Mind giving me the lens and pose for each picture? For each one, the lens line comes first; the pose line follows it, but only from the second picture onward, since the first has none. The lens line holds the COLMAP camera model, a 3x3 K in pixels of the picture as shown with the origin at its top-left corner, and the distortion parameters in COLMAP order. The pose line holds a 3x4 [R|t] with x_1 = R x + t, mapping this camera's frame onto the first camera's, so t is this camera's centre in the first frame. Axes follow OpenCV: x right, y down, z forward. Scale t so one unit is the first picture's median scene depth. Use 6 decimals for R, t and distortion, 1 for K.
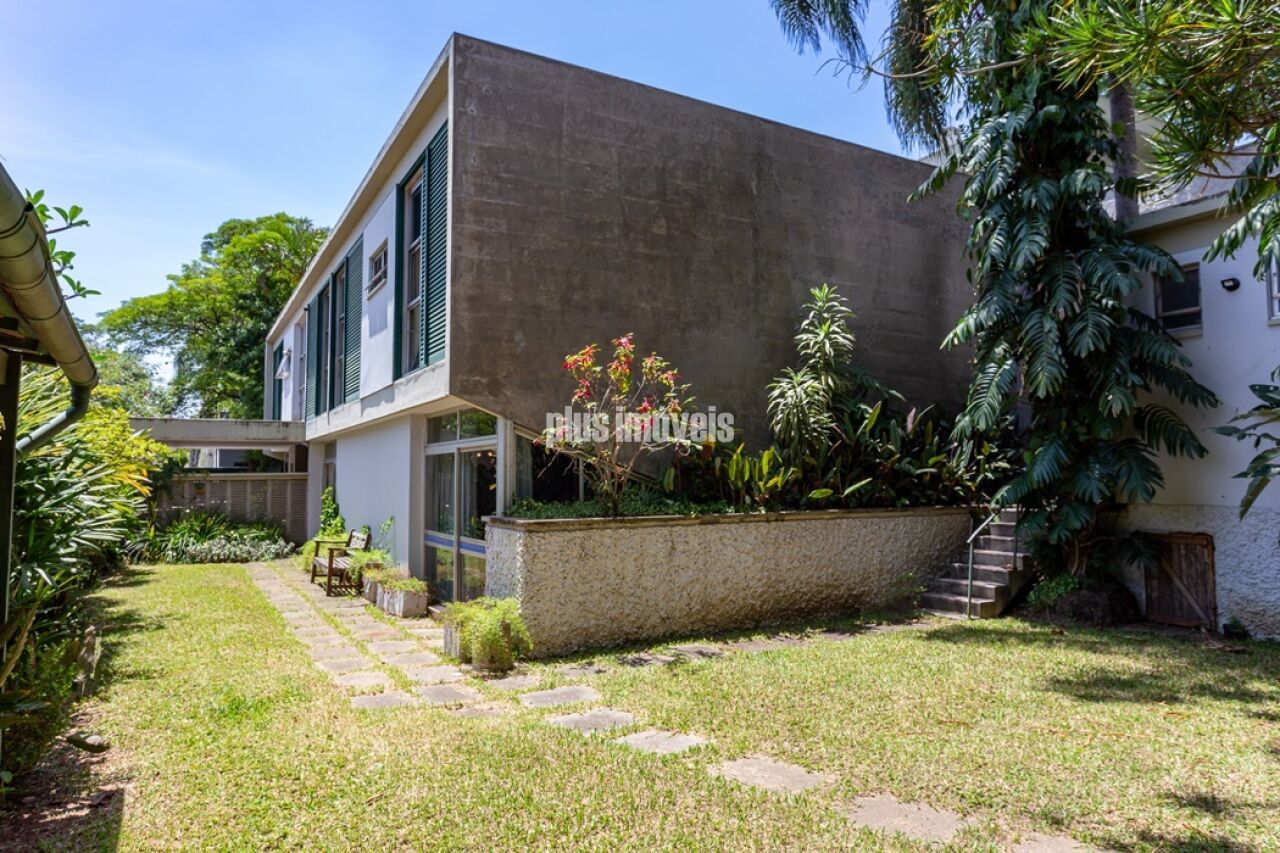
lens RADIAL K [[798.8, 0, 639.2], [0, 798.8, 414.0], [0, 0, 1]] dist [-0.002558, -0.000873]
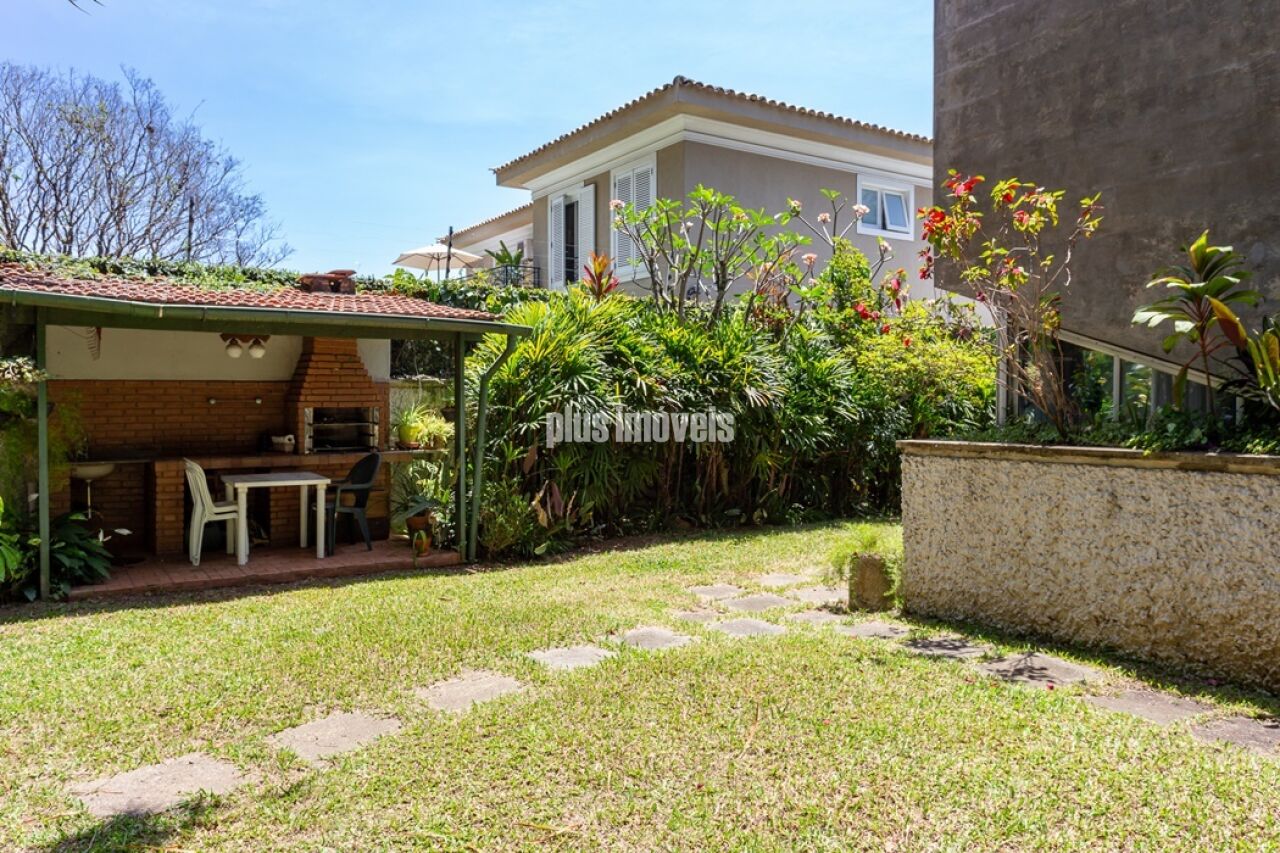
lens RADIAL K [[890.5, 0, 638.2], [0, 890.5, 423.7], [0, 0, 1]] dist [-0.001080, 0.001909]
pose [[0.080096, 0.029376, -0.996354, 0.604558], [0.076694, 0.996421, 0.035544, 0.054278], [0.993832, -0.079261, 0.077557, 0.557490]]
